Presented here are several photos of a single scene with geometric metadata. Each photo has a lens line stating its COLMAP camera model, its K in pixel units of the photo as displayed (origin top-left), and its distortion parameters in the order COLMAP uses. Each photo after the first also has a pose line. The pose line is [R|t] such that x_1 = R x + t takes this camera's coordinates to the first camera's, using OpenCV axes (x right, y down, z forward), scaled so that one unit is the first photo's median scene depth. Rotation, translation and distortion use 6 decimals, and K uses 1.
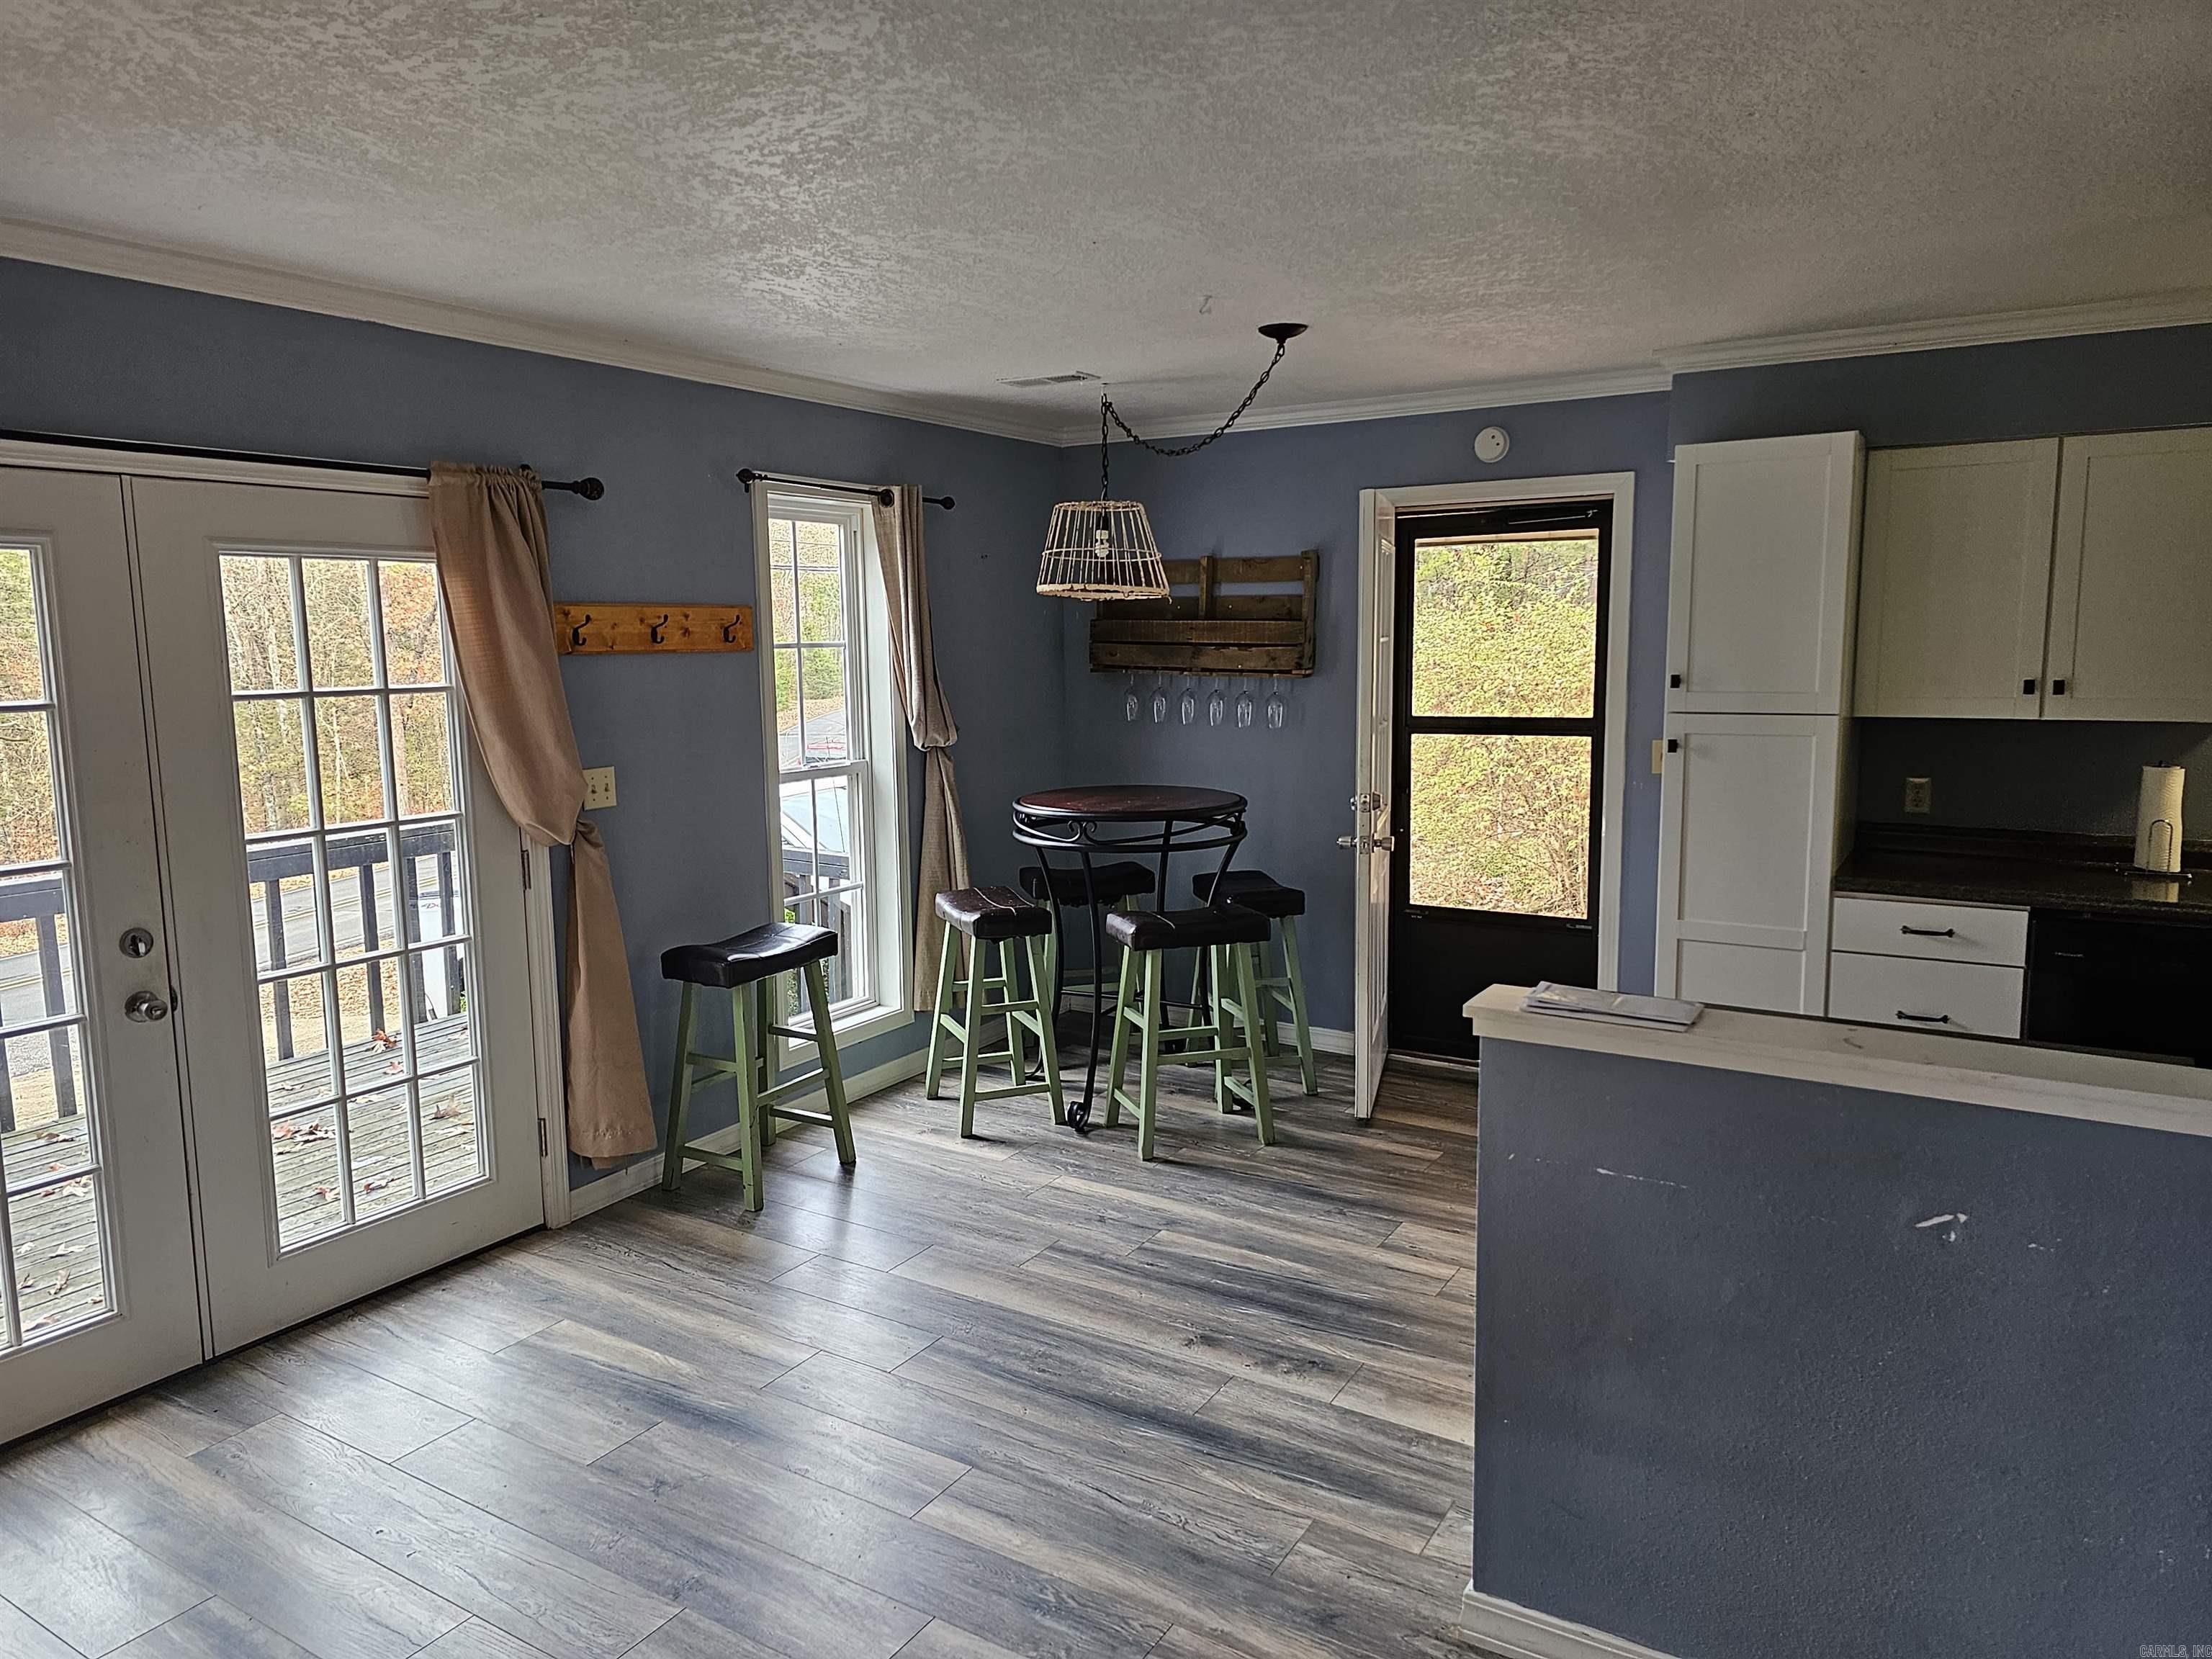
lens RADIAL K [[1493.6, 0, 1103.6], [0, 1493.6, 828.5], [0, 0, 1]] dist [0.043034, -0.006258]
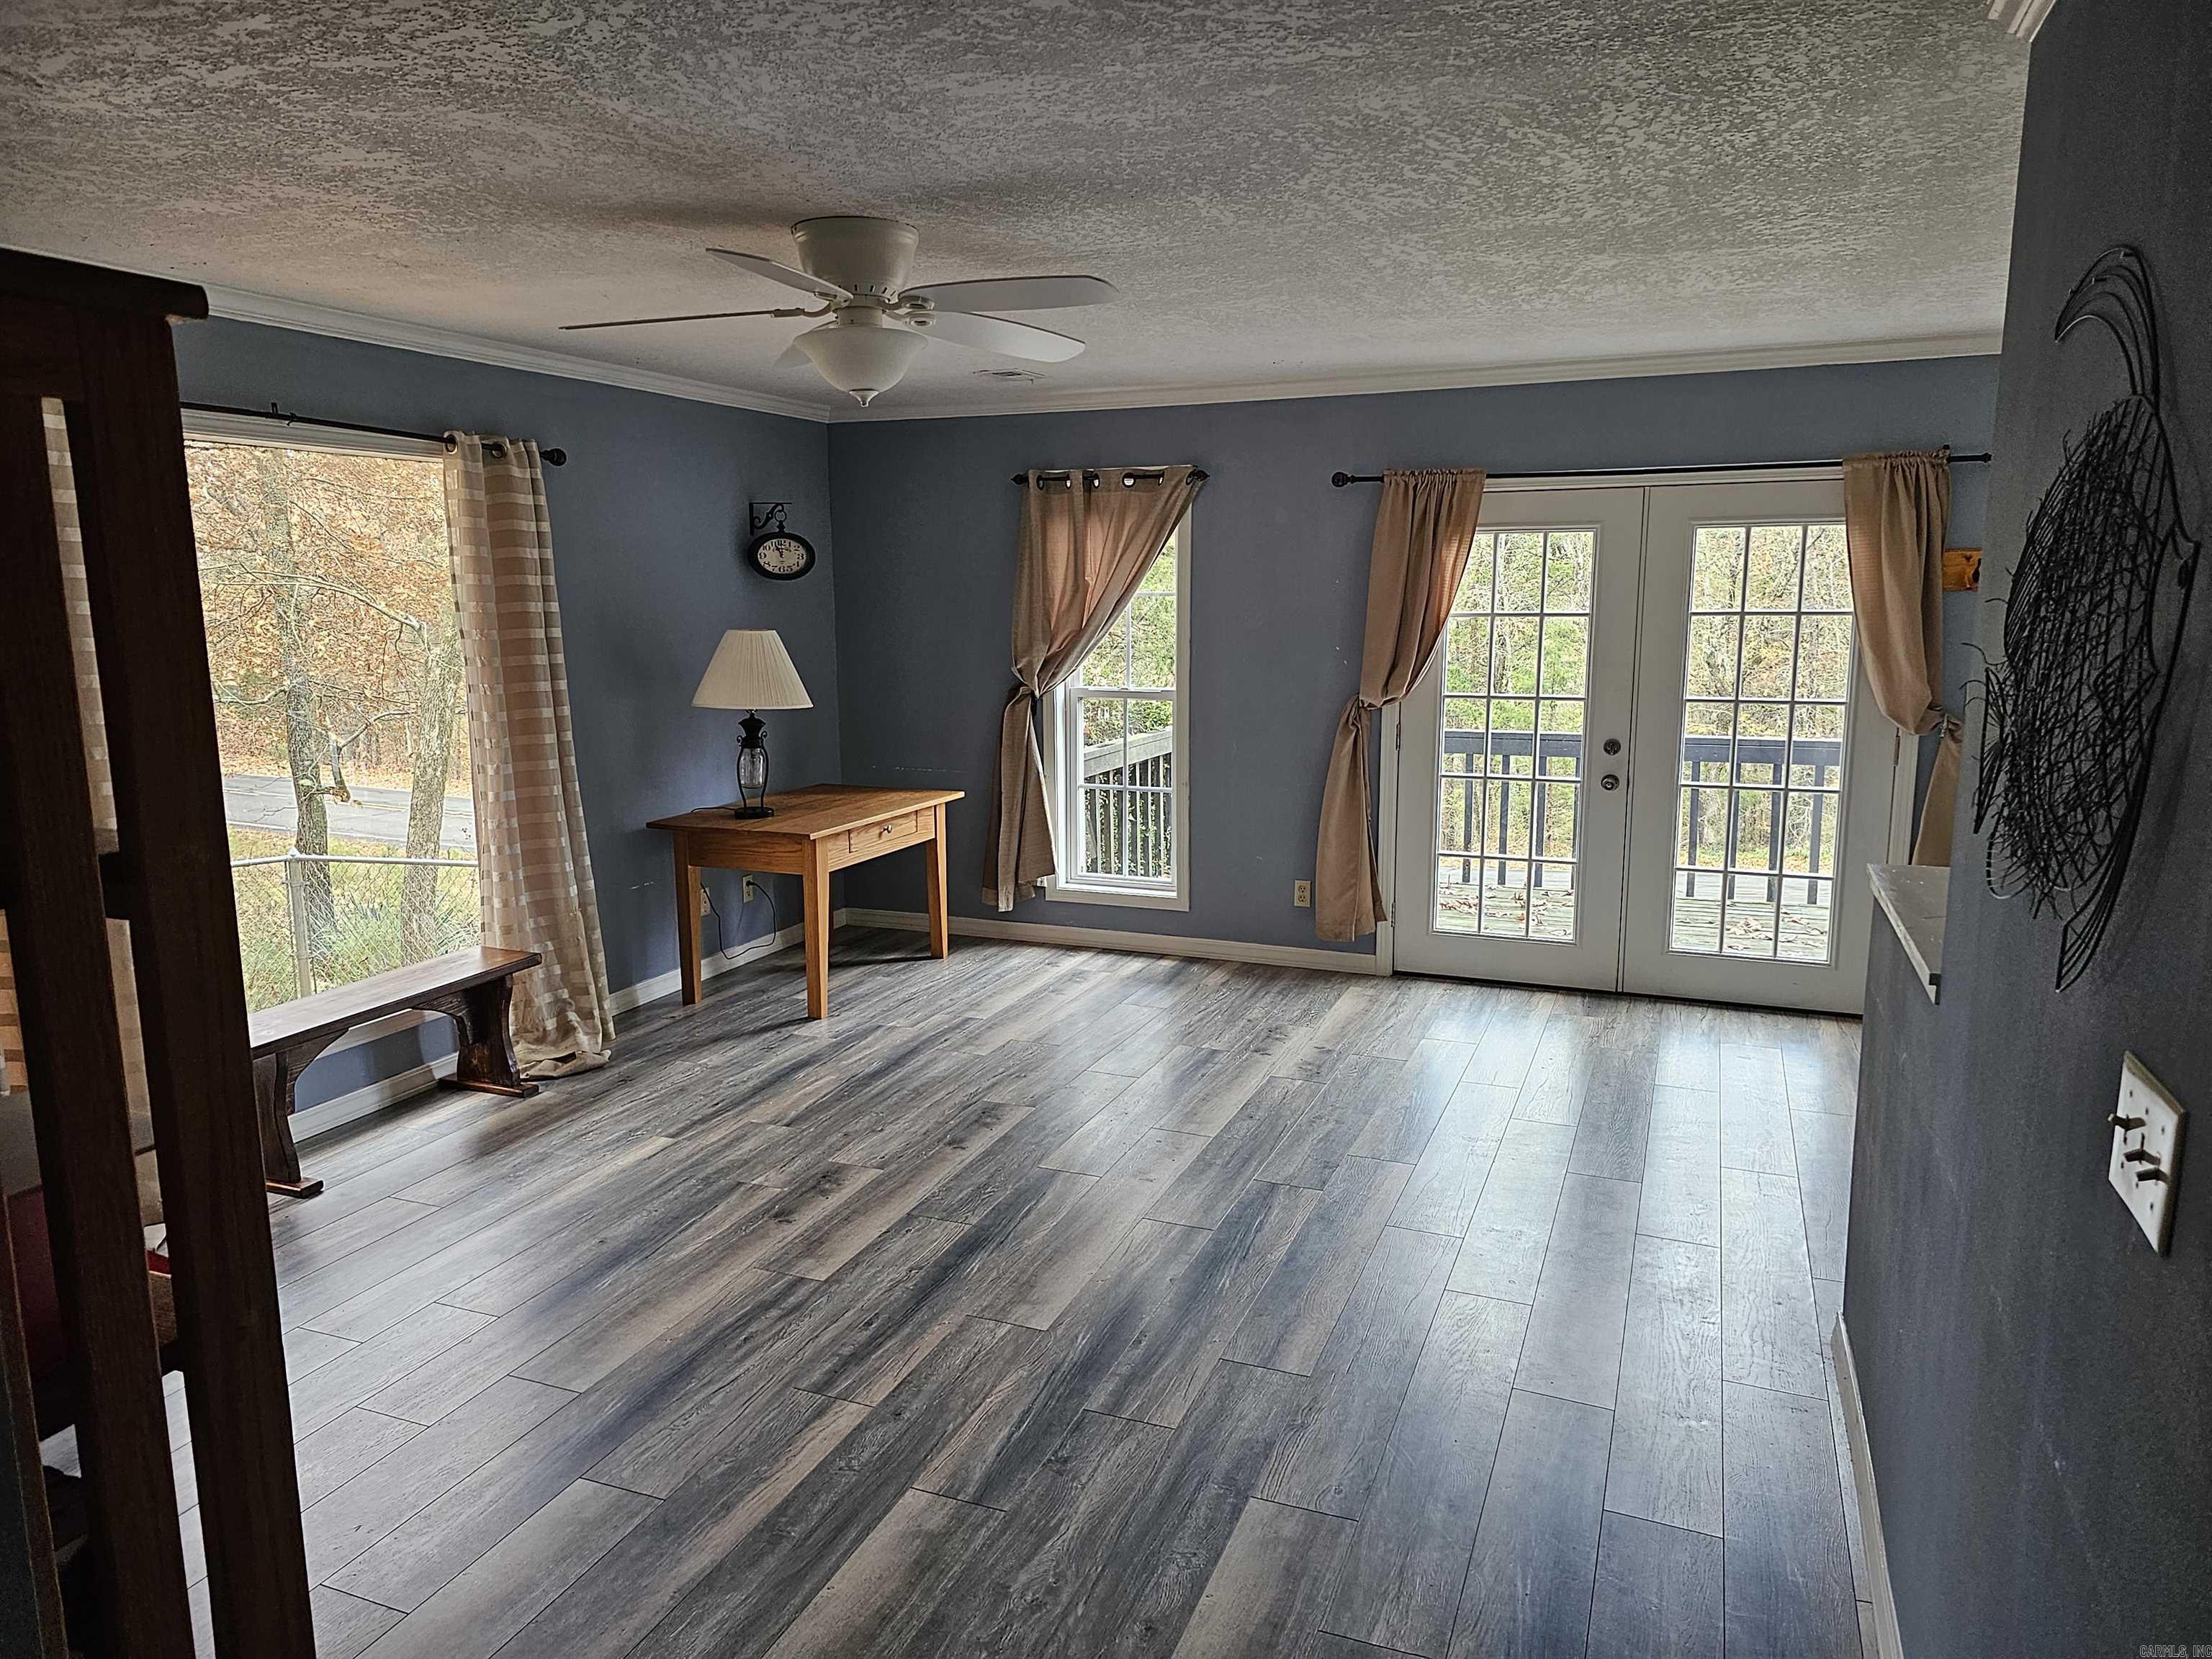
lens RADIAL K [[1493.6, 0, 1095.2], [0, 1493.6, 828.3], [0, 0, 1]] dist [0.043034, -0.006258]
pose [[0.179667, 0.163678, -0.970015, 0.891337], [-0.128181, 0.981549, 0.141883, -0.004717], [0.975341, 0.098846, 0.197332, 0.045275]]
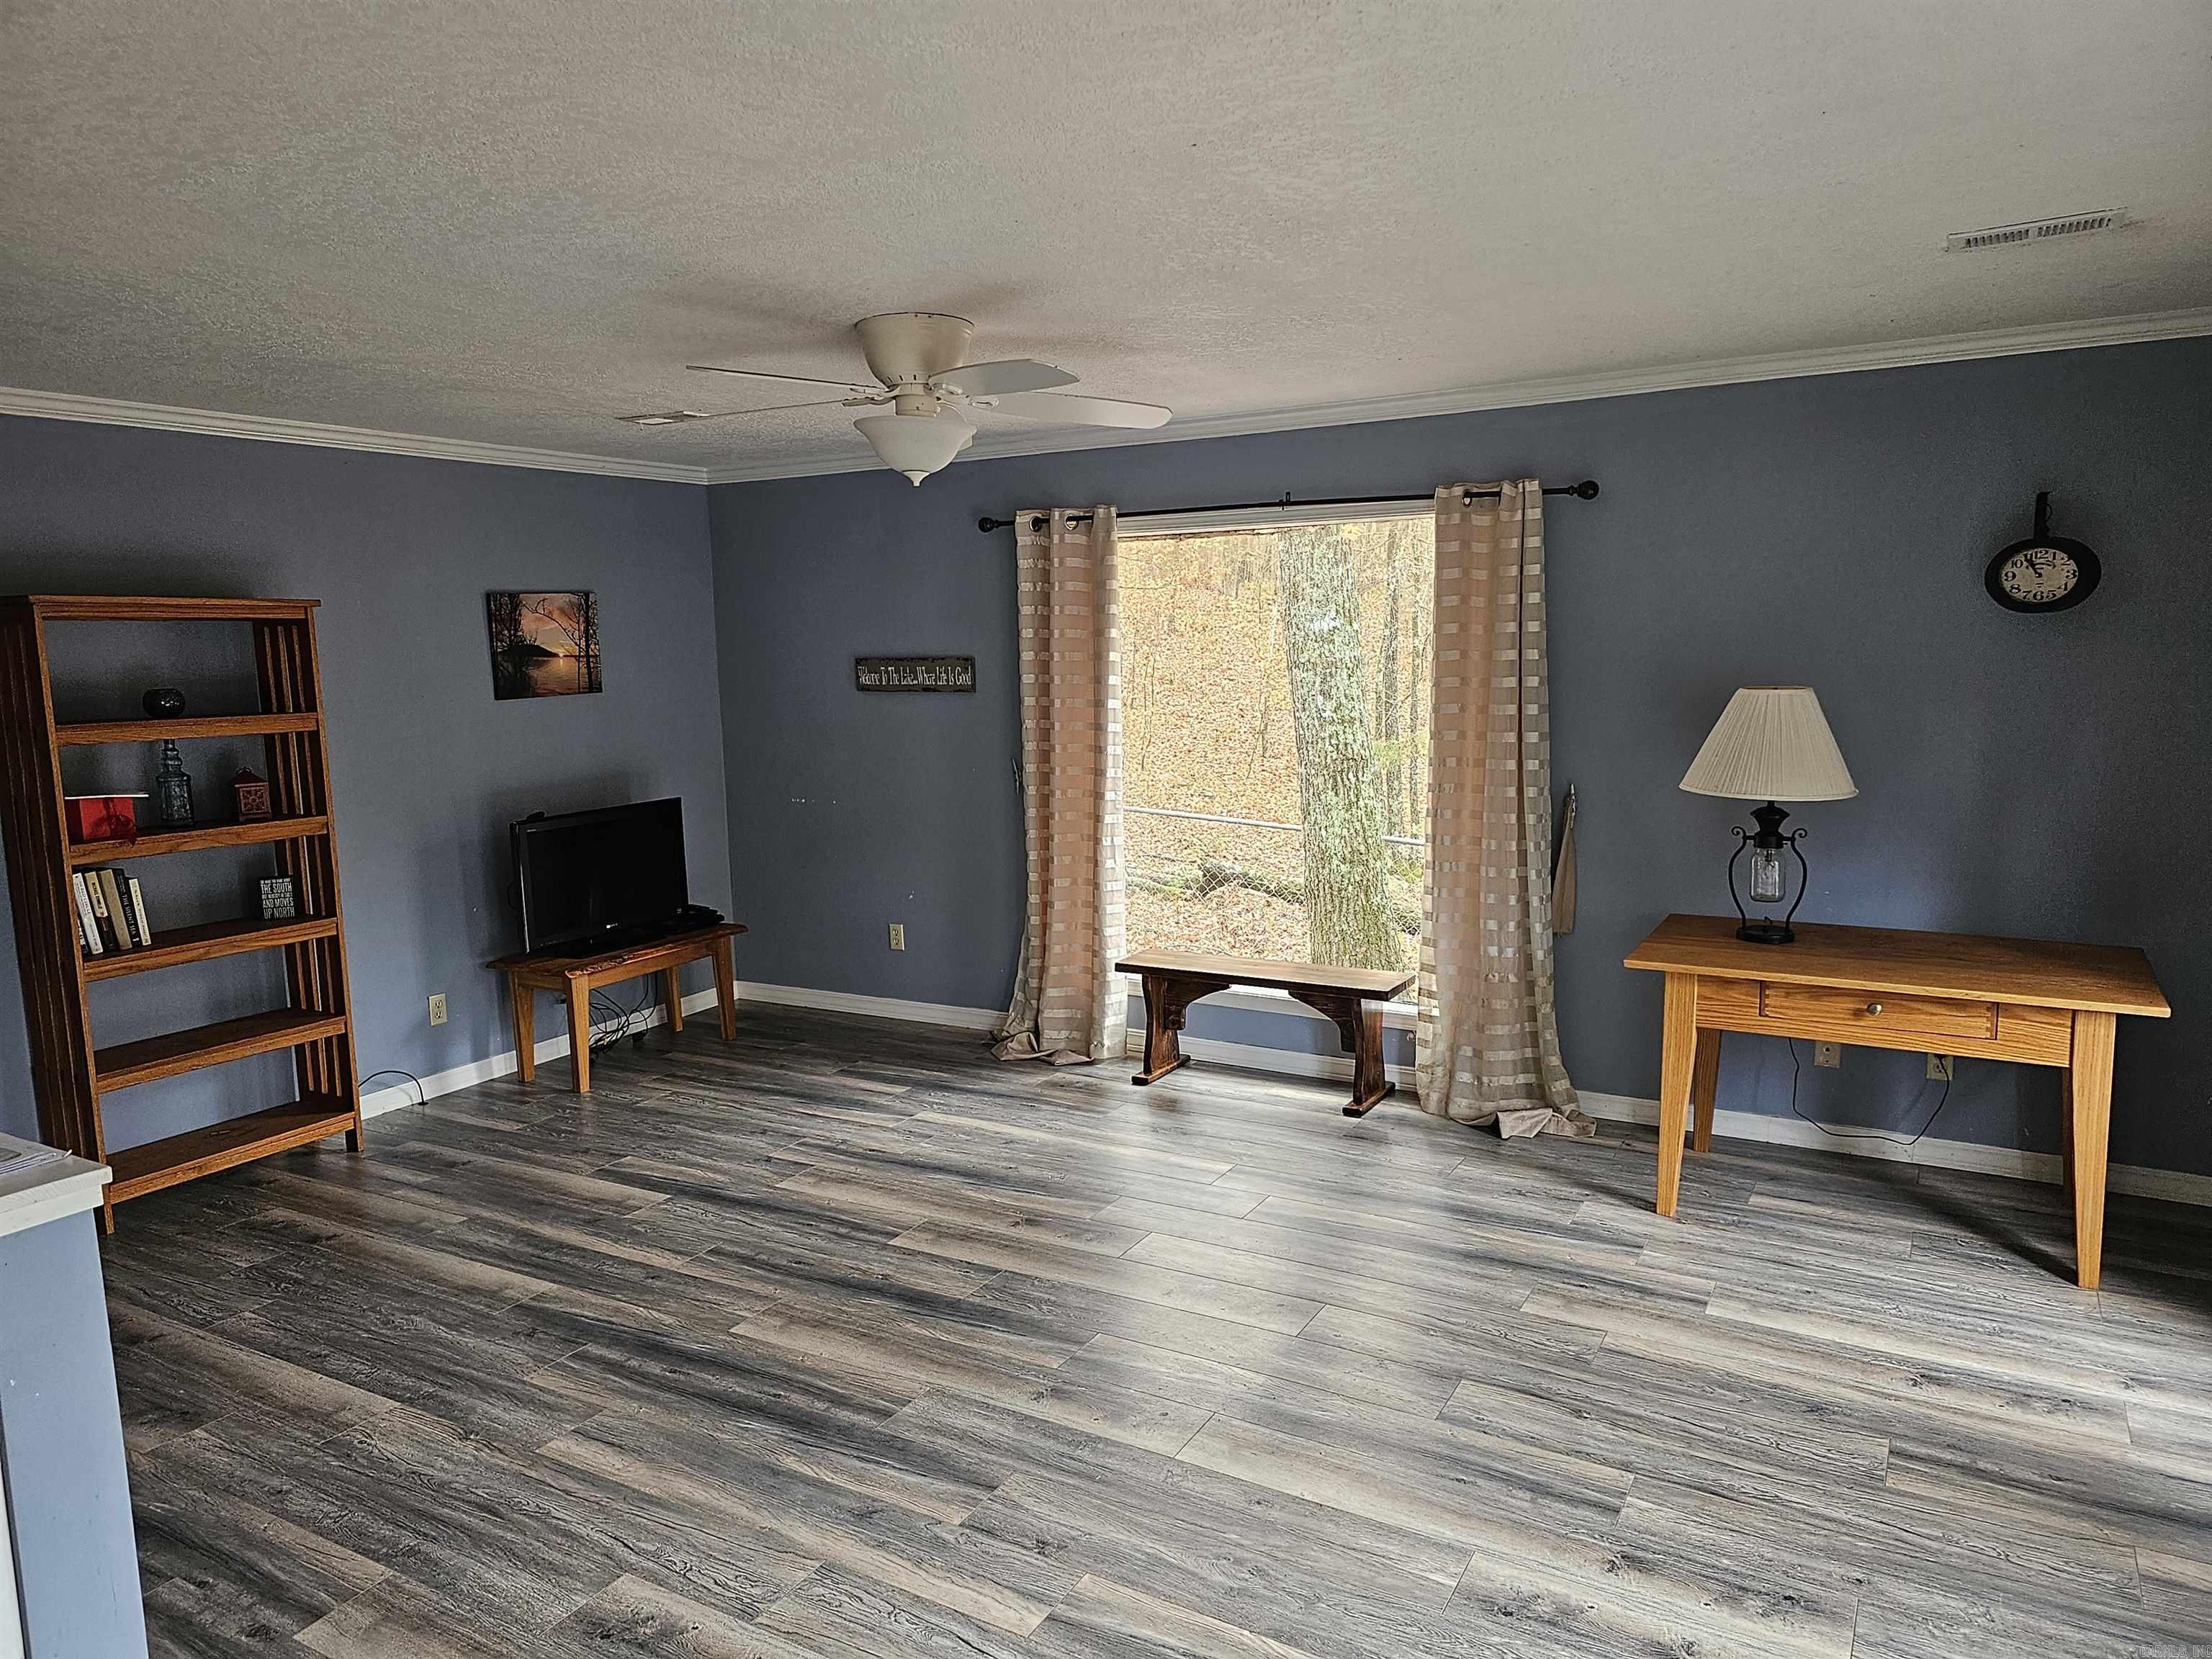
lens RADIAL K [[1493.6, 0, 1095.8], [0, 1493.6, 839.0], [0, 0, 1]] dist [0.043034, -0.006258]
pose [[-0.999151, 0.031080, -0.027060, -0.323246], [0.022678, 0.962969, 0.268656, -0.170782], [0.034407, 0.267814, -0.962856, 1.257233]]
